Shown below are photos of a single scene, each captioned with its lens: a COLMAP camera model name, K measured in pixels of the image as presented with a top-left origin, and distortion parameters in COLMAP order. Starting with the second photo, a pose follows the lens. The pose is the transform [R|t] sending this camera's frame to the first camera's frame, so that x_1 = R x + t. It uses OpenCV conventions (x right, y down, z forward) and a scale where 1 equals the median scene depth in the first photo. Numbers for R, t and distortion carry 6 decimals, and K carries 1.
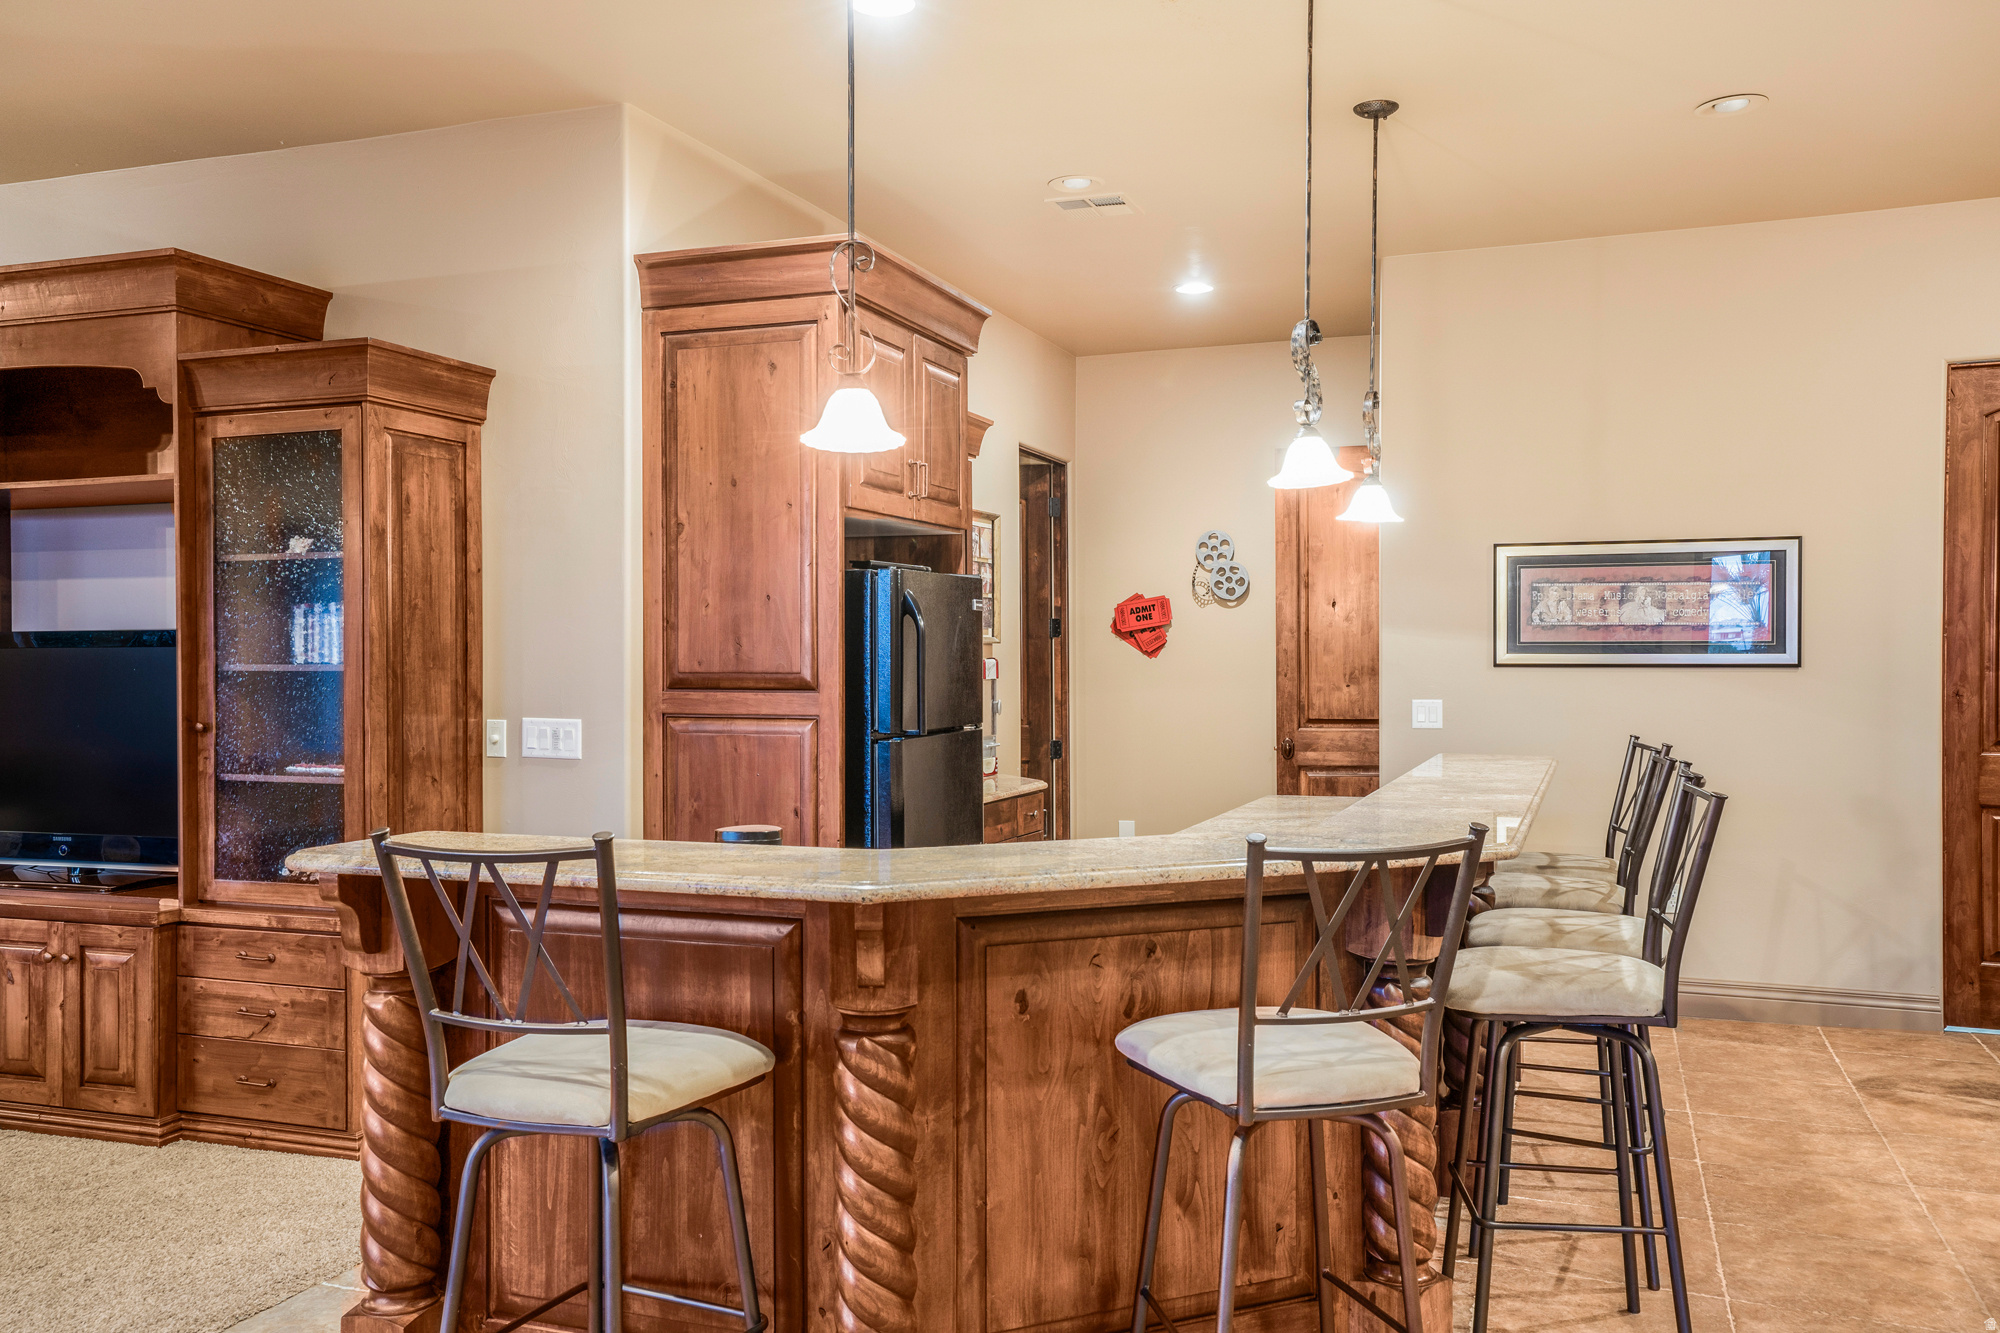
lens RADIAL K [[1601.2, 0, 1001.4], [0, 1601.2, 673.4], [0, 0, 1]] dist [0.019770, 0.022909]
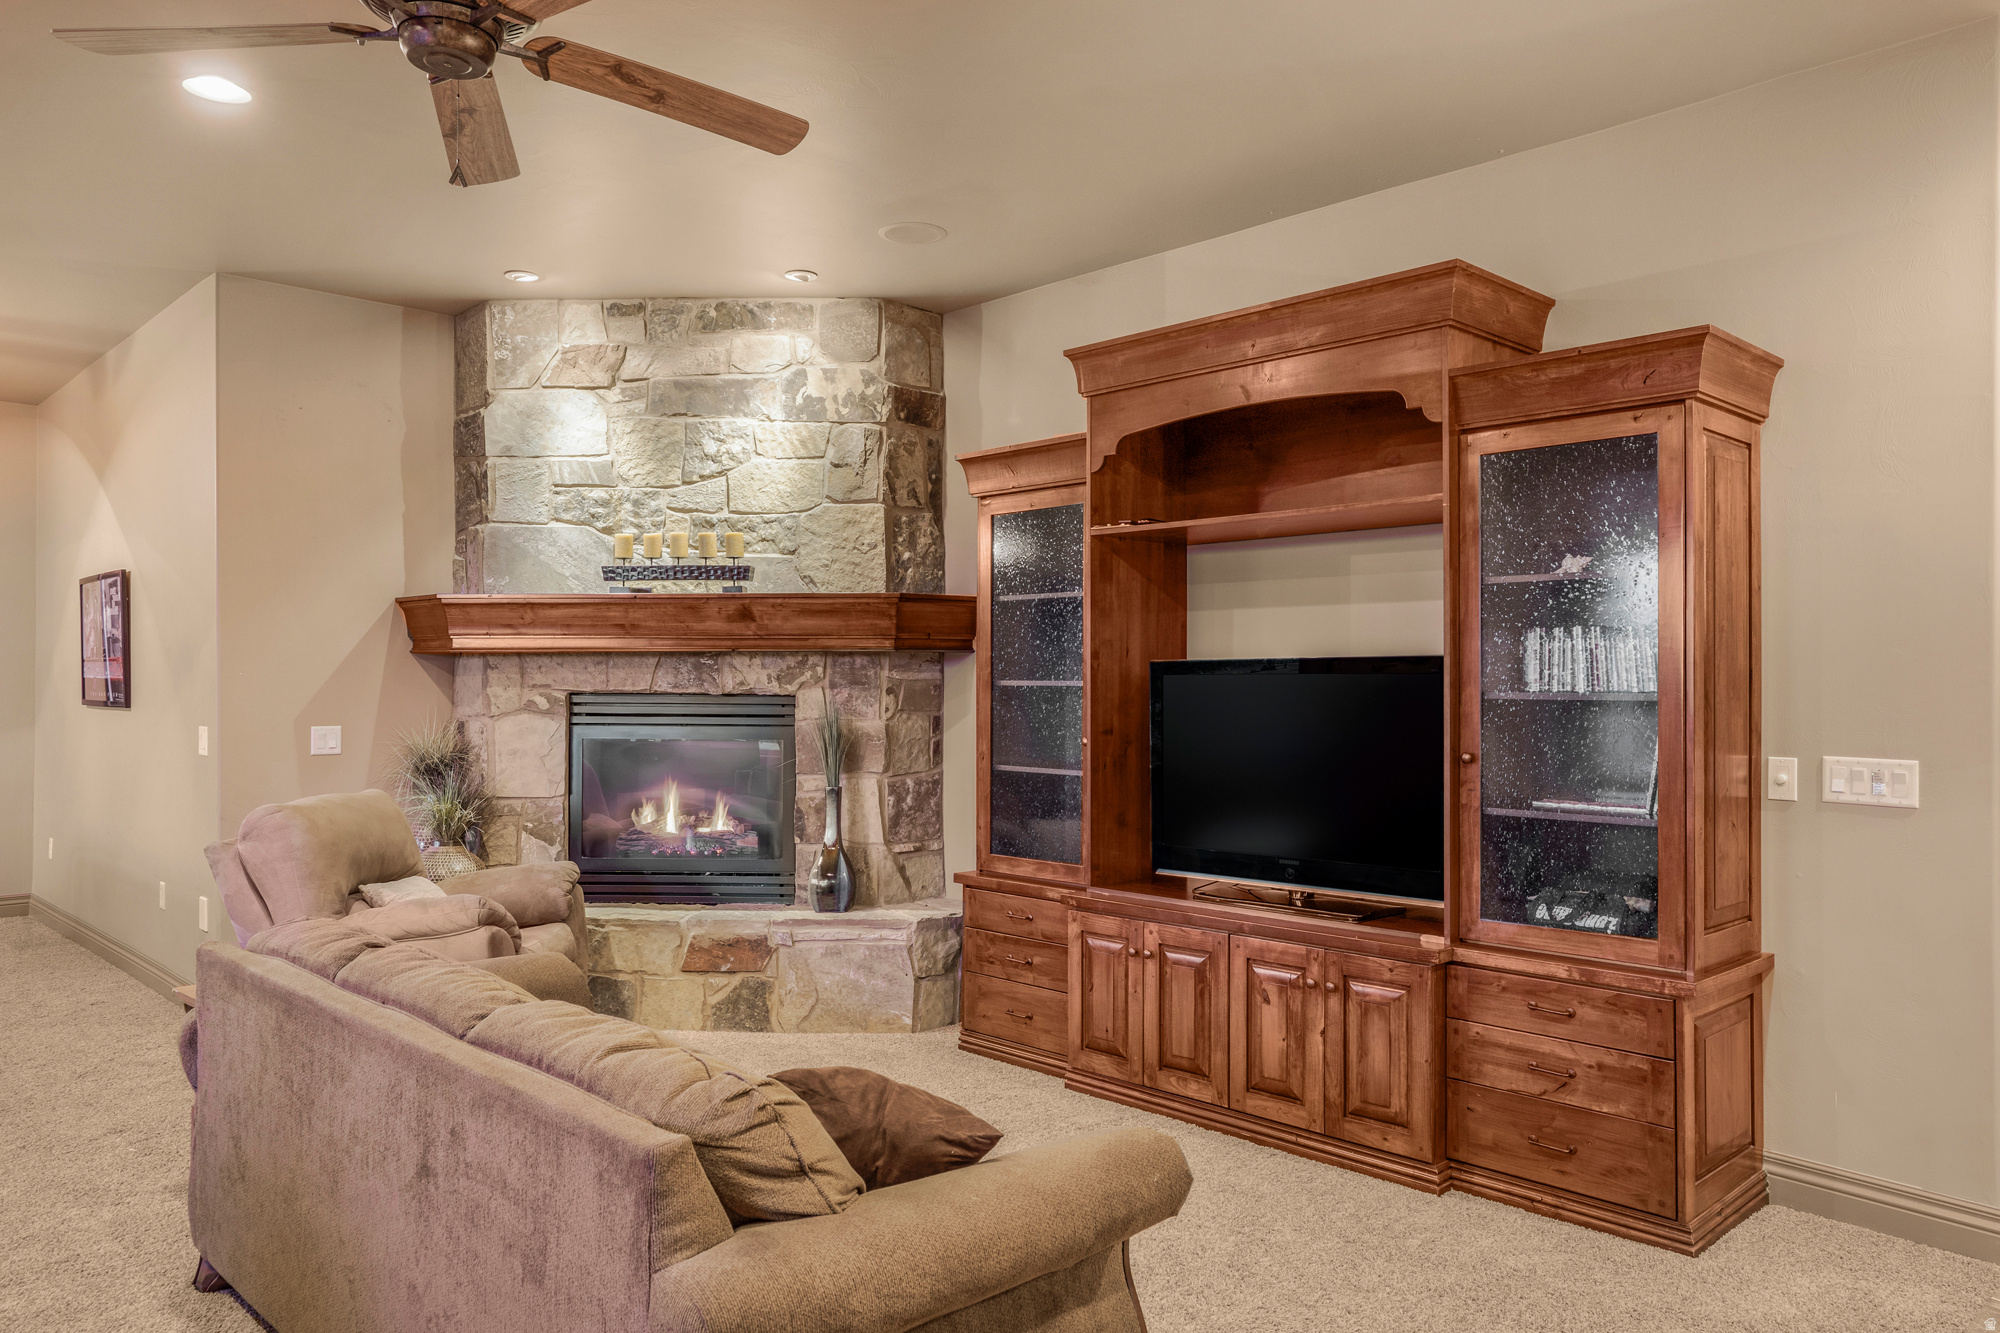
lens RADIAL K [[1414.4, 0, 997.6], [0, 1414.4, 672.0], [0, 0, 1]] dist [-0.004803, 0.002443]
pose [[0.898403, 0.001076, -0.439171, -0.382572], [-0.007819, 0.999878, -0.013545, -0.004091], [0.439103, 0.015602, 0.898301, 0.126317]]
